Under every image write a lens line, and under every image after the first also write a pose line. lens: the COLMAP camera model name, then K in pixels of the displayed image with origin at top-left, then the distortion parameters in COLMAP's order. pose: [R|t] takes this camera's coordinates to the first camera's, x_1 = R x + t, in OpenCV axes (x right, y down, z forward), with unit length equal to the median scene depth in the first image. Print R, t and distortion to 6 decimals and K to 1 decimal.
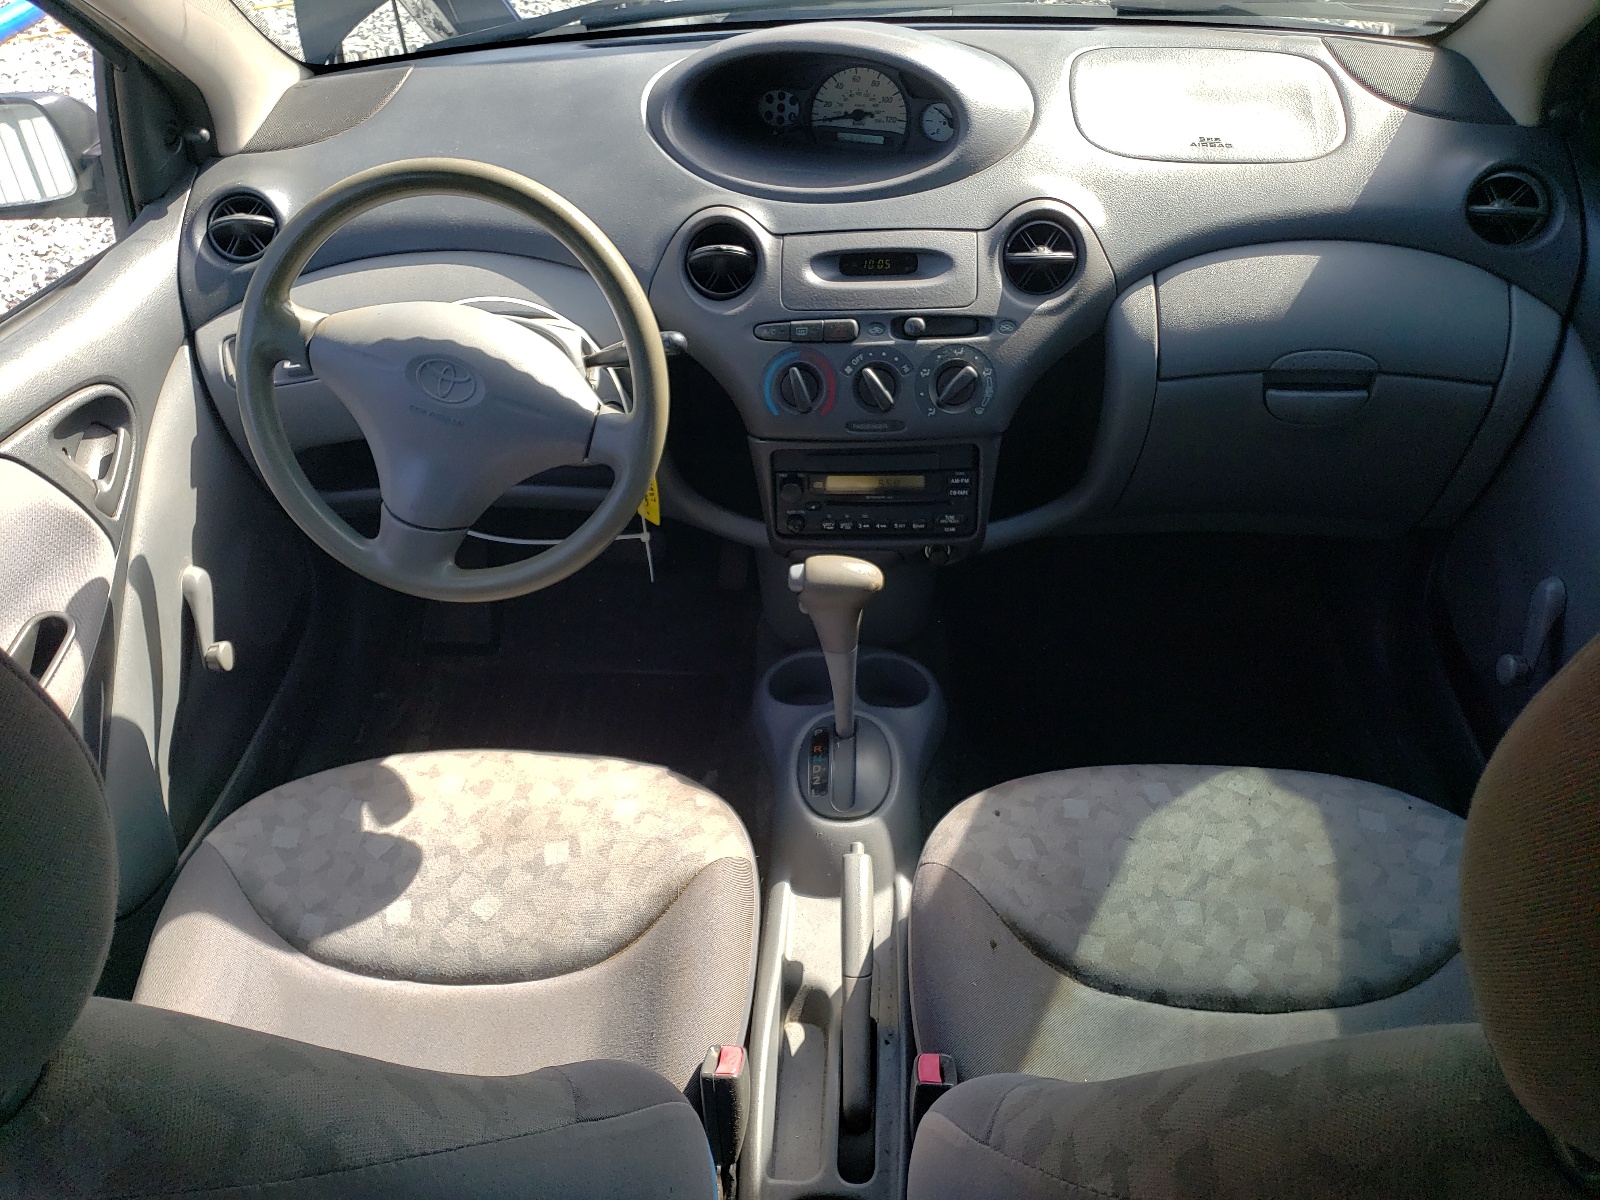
lens RADIAL K [[1220.6, 0, 800.9], [0, 1220.6, 598.6], [0, 0, 1]] dist [0.000595, -0.000219]
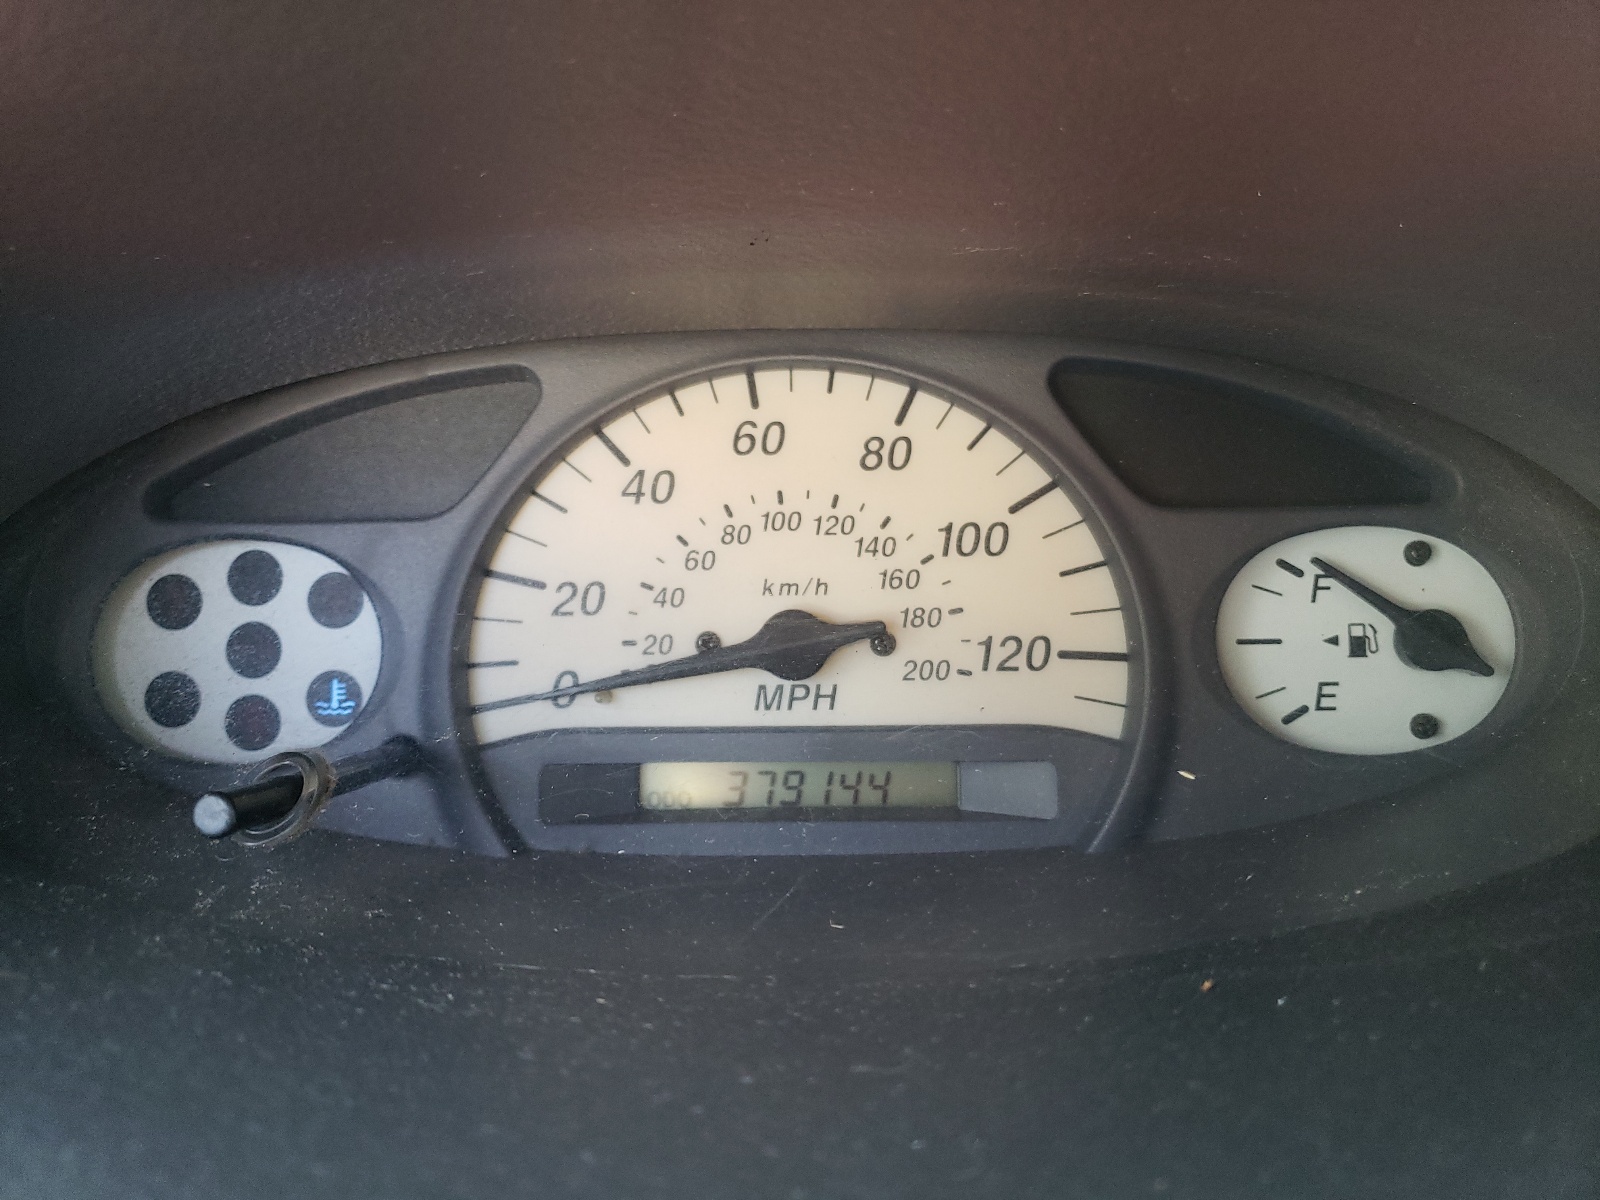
lens RADIAL K [[1220.6, 0, 801.3], [0, 1220.6, 601.4], [0, 0, 1]] dist [0.000595, -0.000219]
pose [[0.972826, -0.084212, -0.215678, 0.083000], [-0.002552, 0.927557, -0.373674, -0.345053], [0.231521, 0.364070, 0.902137, 0.862332]]
